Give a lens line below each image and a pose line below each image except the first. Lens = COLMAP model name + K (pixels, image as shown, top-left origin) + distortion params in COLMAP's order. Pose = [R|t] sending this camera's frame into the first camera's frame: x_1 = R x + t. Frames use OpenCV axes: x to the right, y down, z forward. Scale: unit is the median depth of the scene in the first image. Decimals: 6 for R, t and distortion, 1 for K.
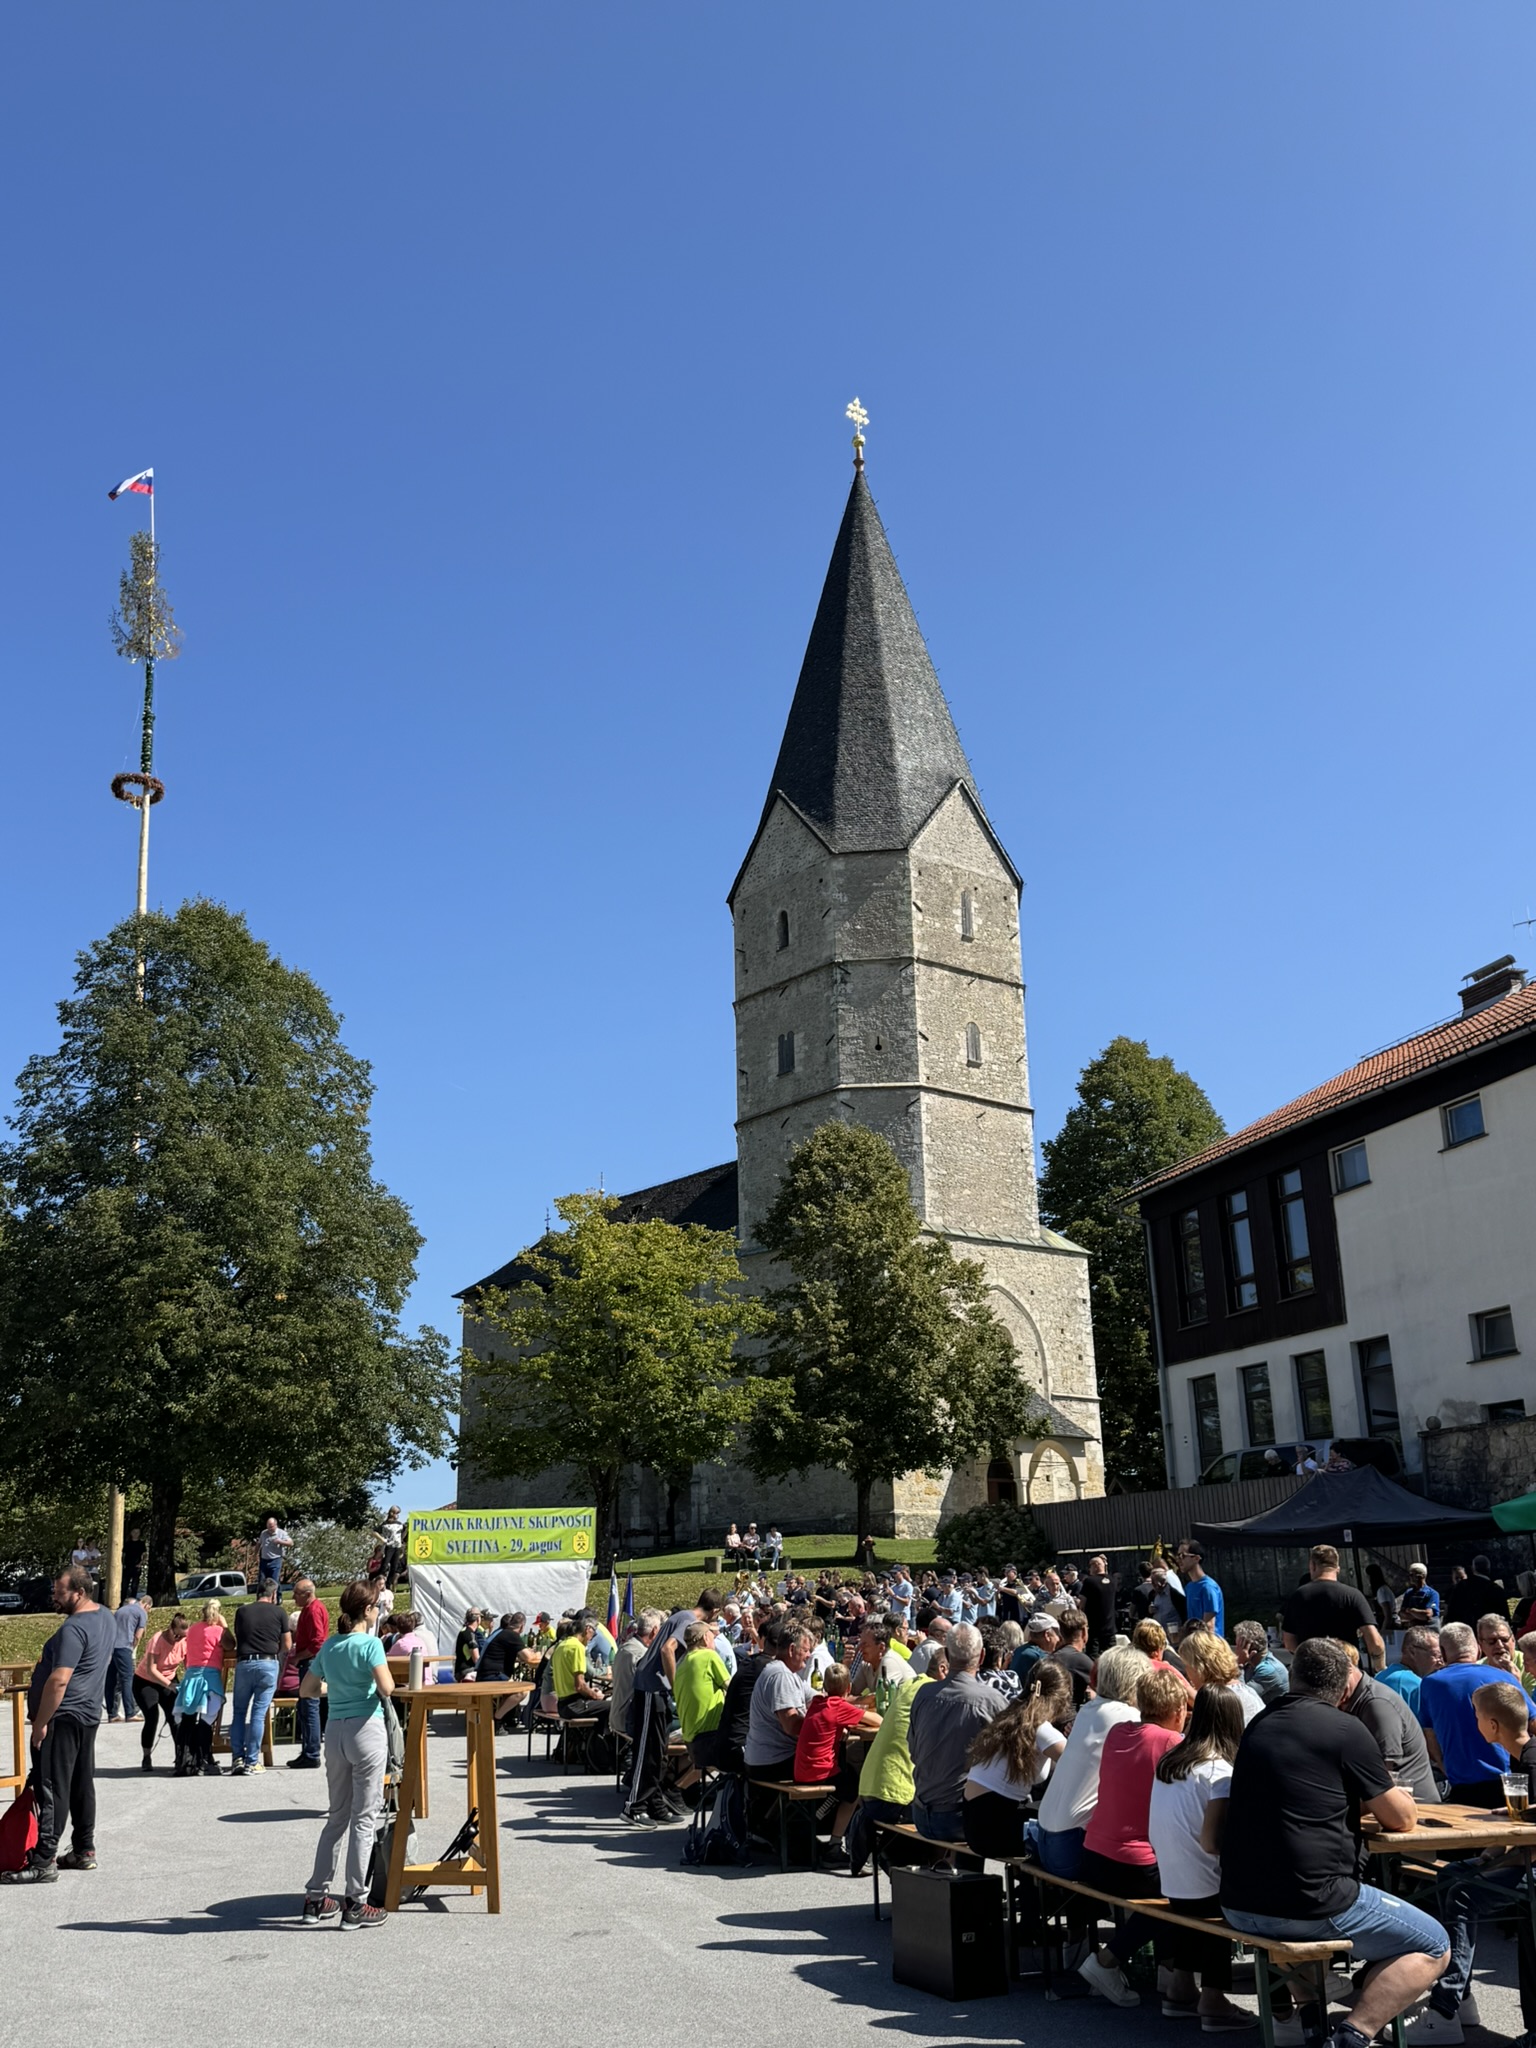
lens RADIAL K [[1894.9, 0, 771.4], [0, 1894.9, 1030.1], [0, 0, 1]] dist [0.189785, -0.374747]
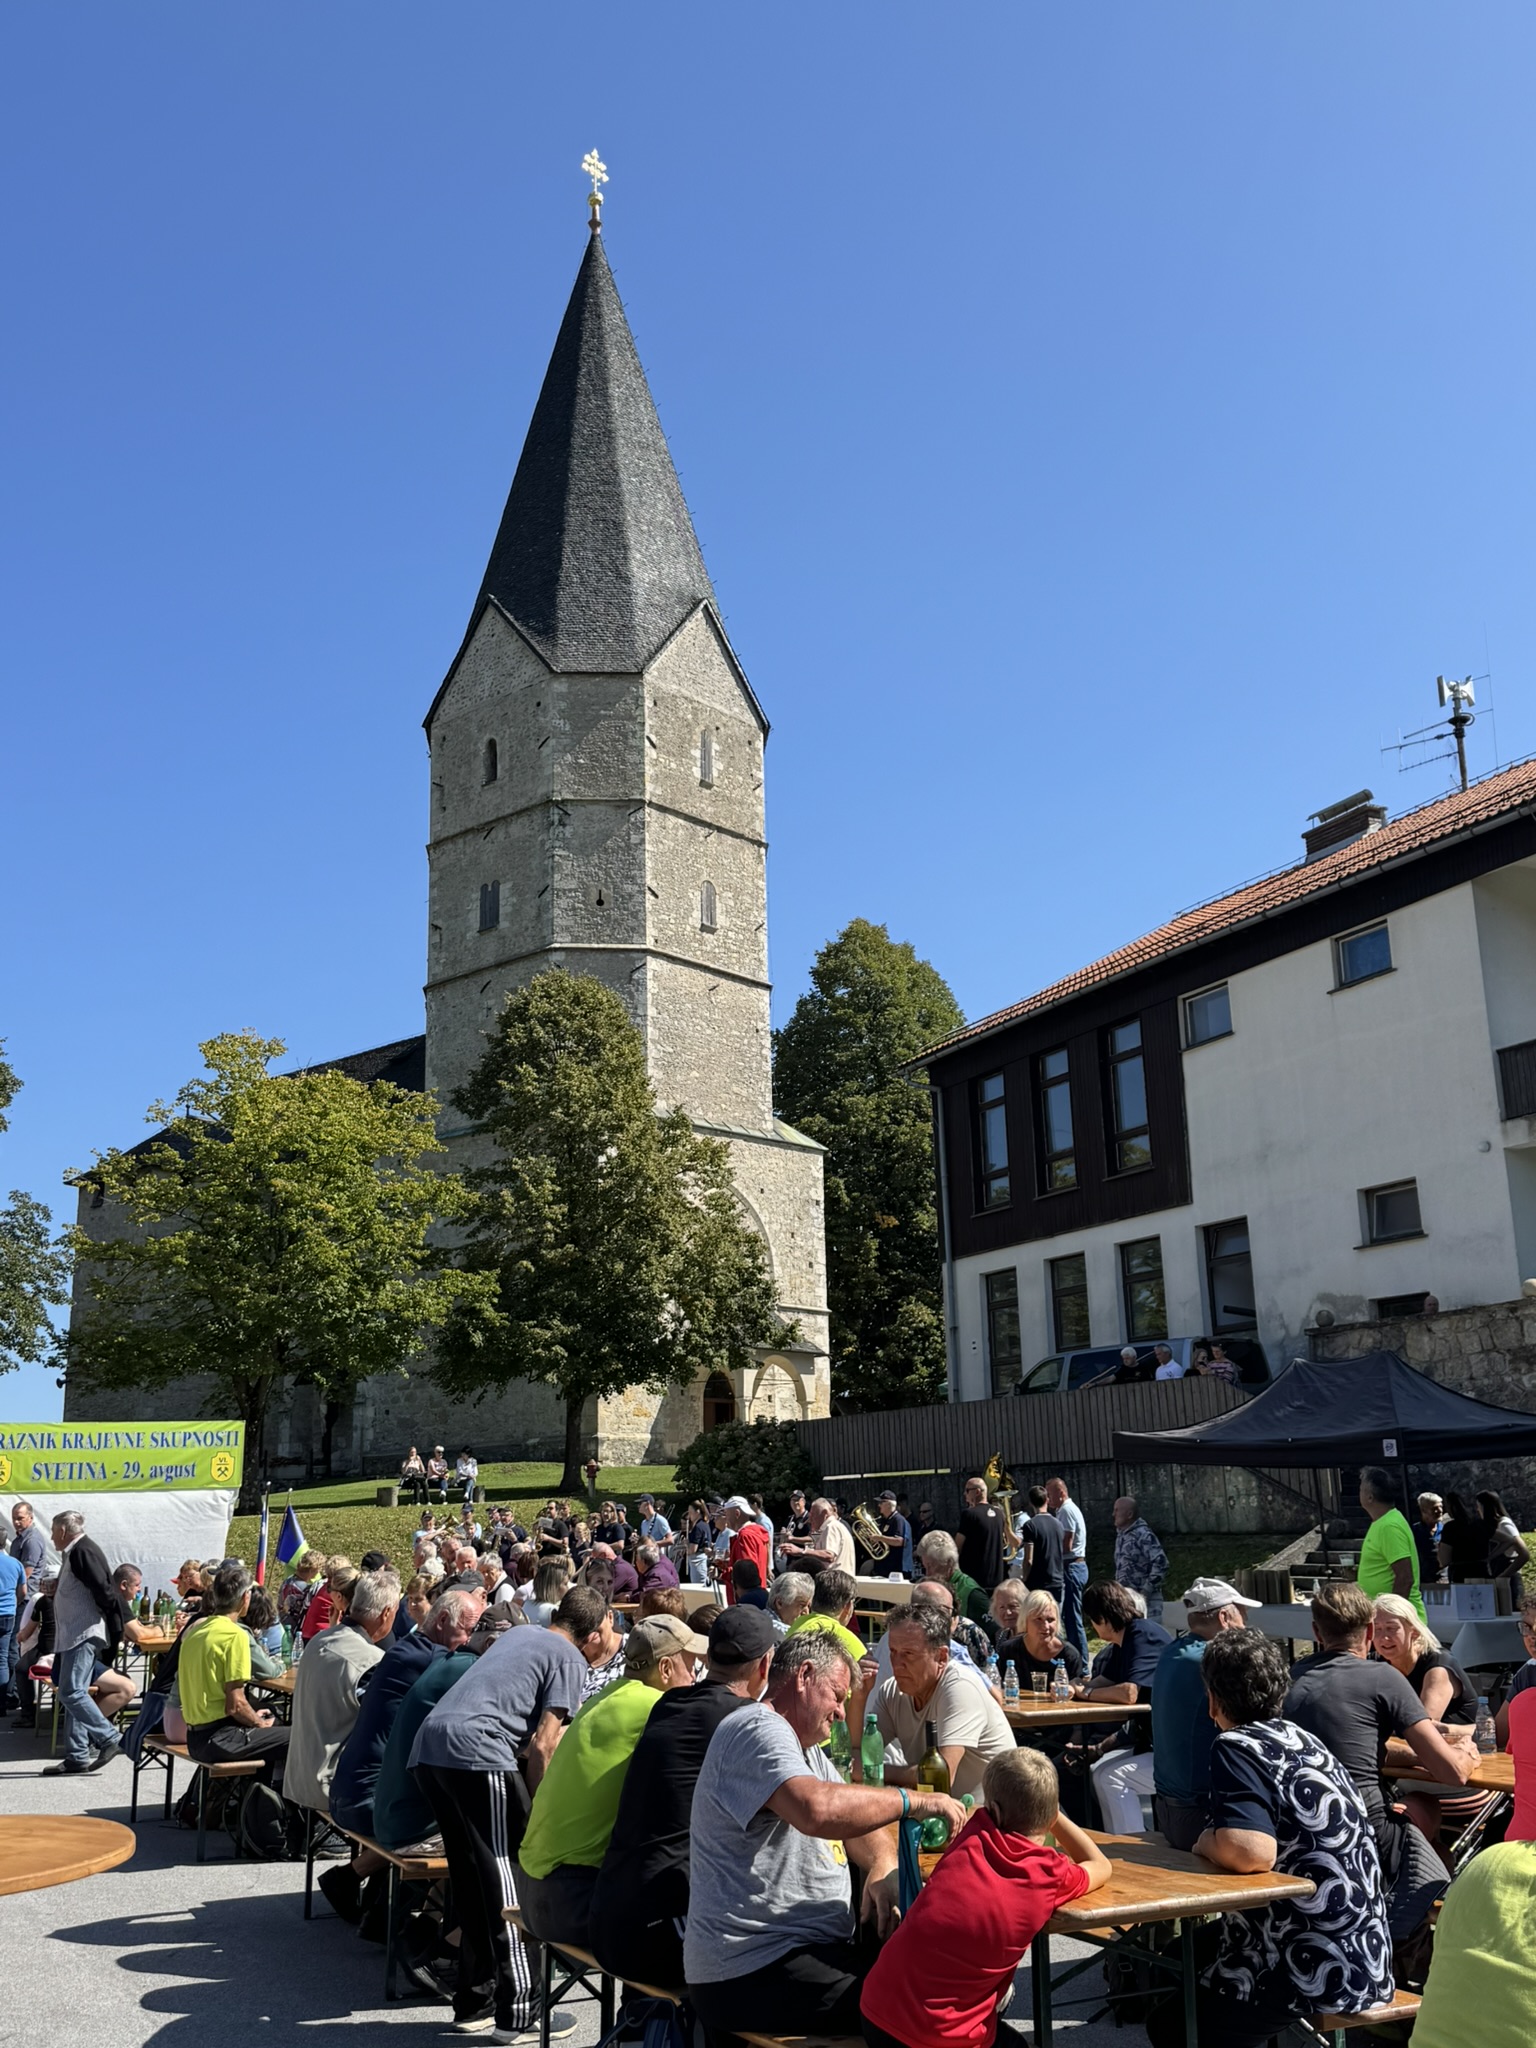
lens RADIAL K [[1979.1, 0, 763.9], [0, 1979.1, 1035.9], [0, 0, 1]] dist [0.143123, -0.019096]
pose [[0.986062, 0.040139, 0.161464, -0.012654], [-0.047155, 0.998092, 0.039854, 0.029971], [-0.159556, -0.046913, 0.986074, 0.103516]]
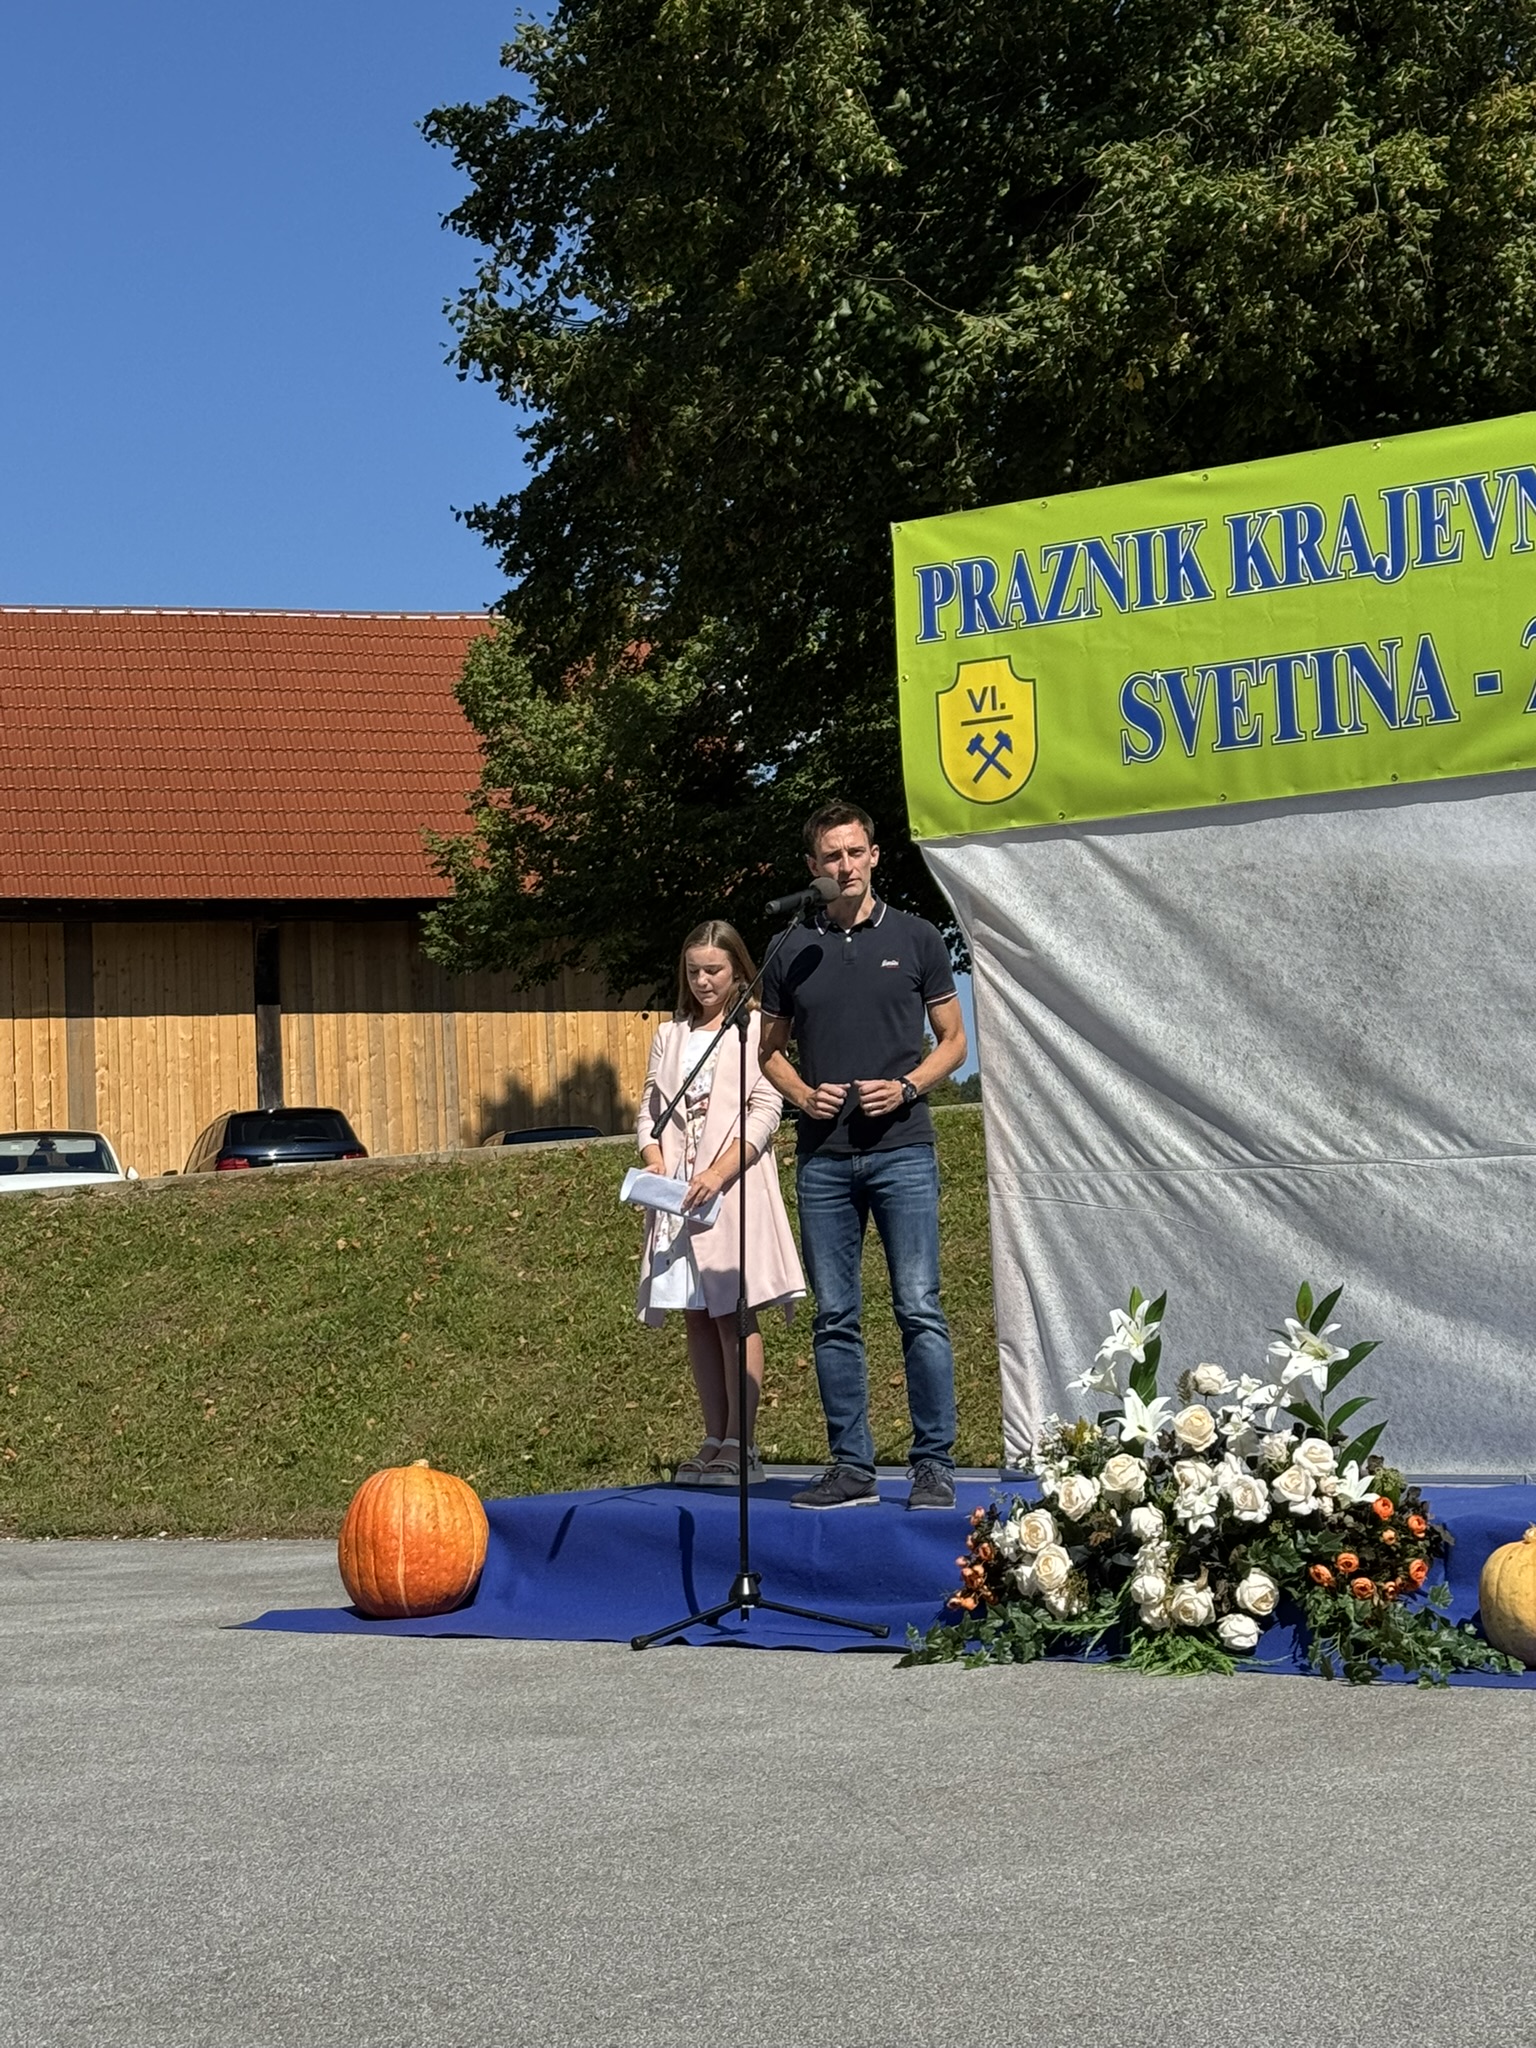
lens RADIAL K [[3696.1, 0, 768.0], [0, 3696.1, 1024.0], [0, 0, 1]] dist [0.175315, 0.113008]
pose [[0.593705, -0.048851, -0.803199, 0.022548], [0.249875, 0.960004, 0.126313, 0.124042], [0.764904, -0.275692, 0.582166, 0.402421]]
